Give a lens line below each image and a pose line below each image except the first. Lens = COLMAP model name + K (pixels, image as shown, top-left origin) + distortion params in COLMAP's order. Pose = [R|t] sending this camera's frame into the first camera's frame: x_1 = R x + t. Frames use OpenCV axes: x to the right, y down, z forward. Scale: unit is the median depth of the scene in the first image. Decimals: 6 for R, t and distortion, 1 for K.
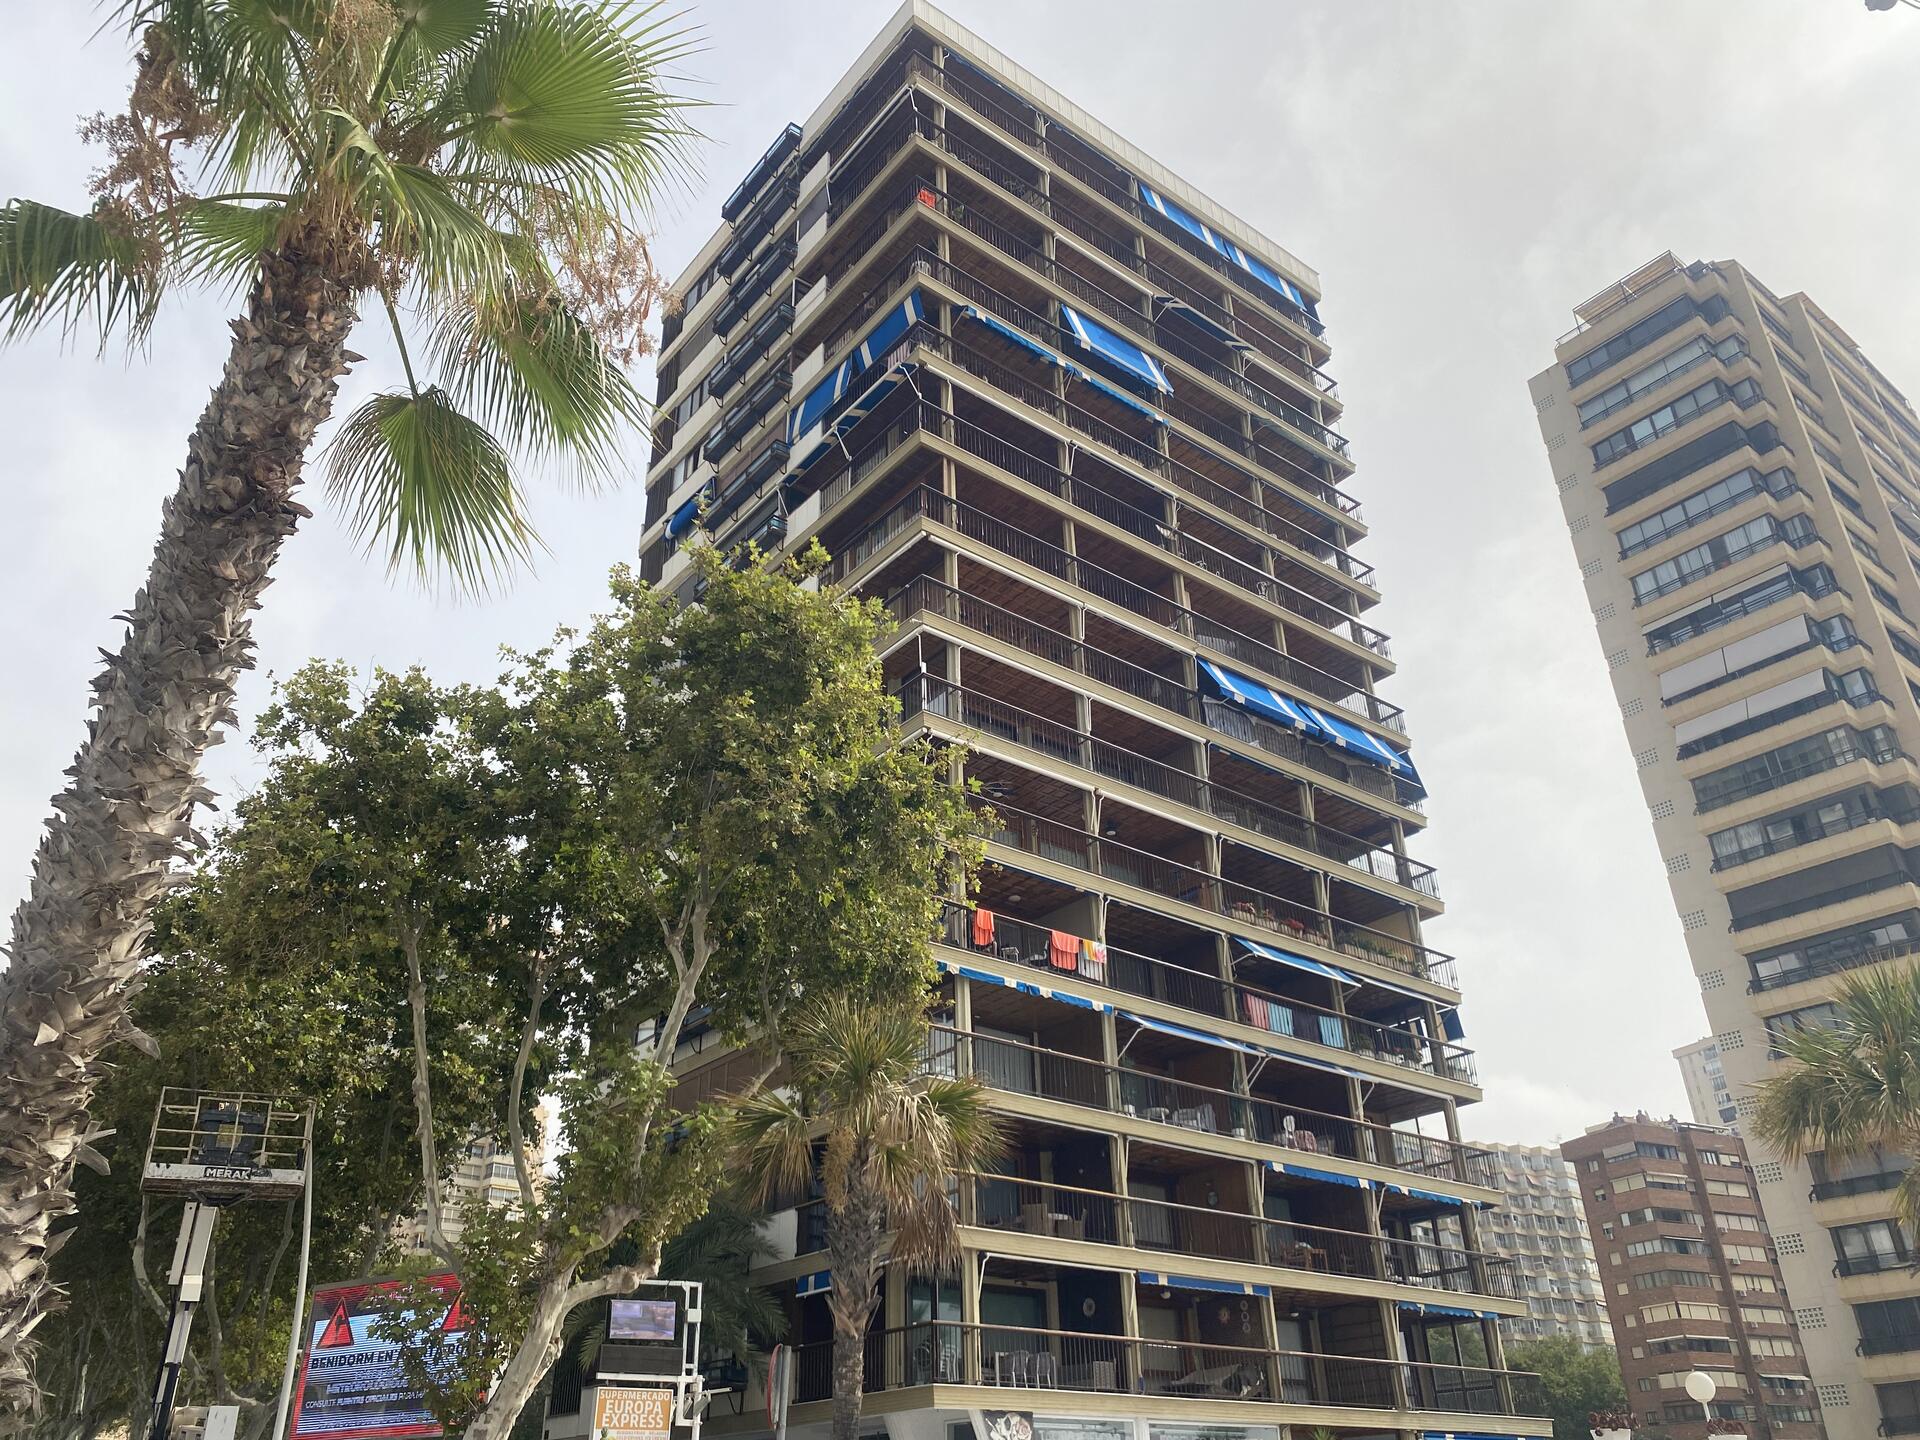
lens RADIAL K [[1480.6, 0, 952.6], [0, 1480.6, 710.5], [0, 0, 1]] dist [0.014845, -0.011077]
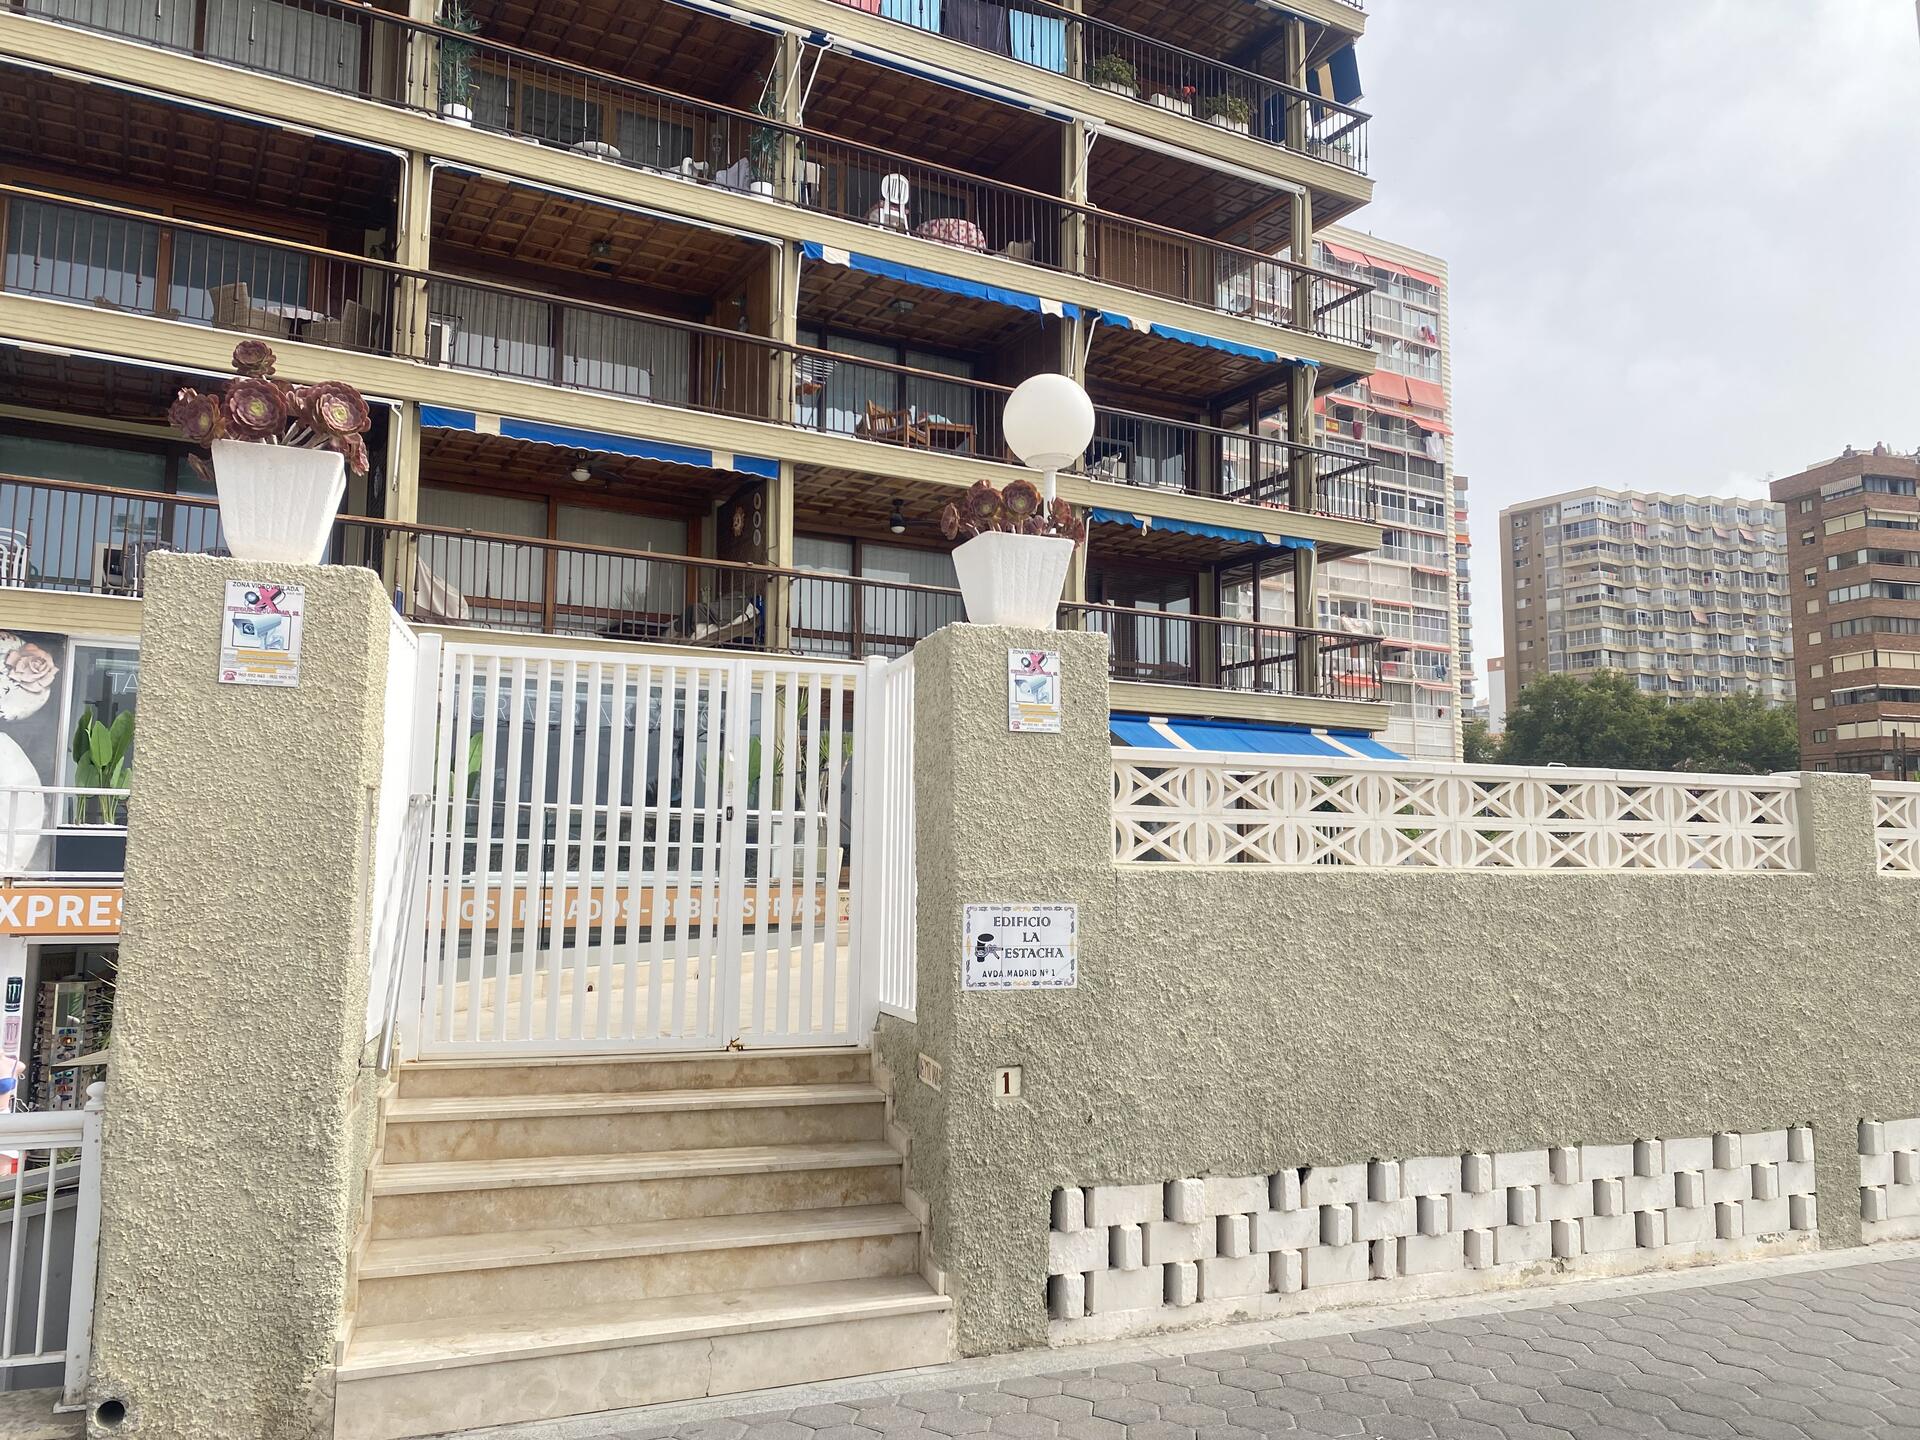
lens RADIAL K [[1461.6, 0, 960.0], [0, 1461.6, 720.0], [0, 0, 1]] dist [0.072244, -0.063388]
pose [[0.989085, 0.007378, -0.147164, 0.076734], [0.051828, 0.917507, 0.394329, 0.057332], [0.137933, -0.397652, 0.907109, 0.104306]]
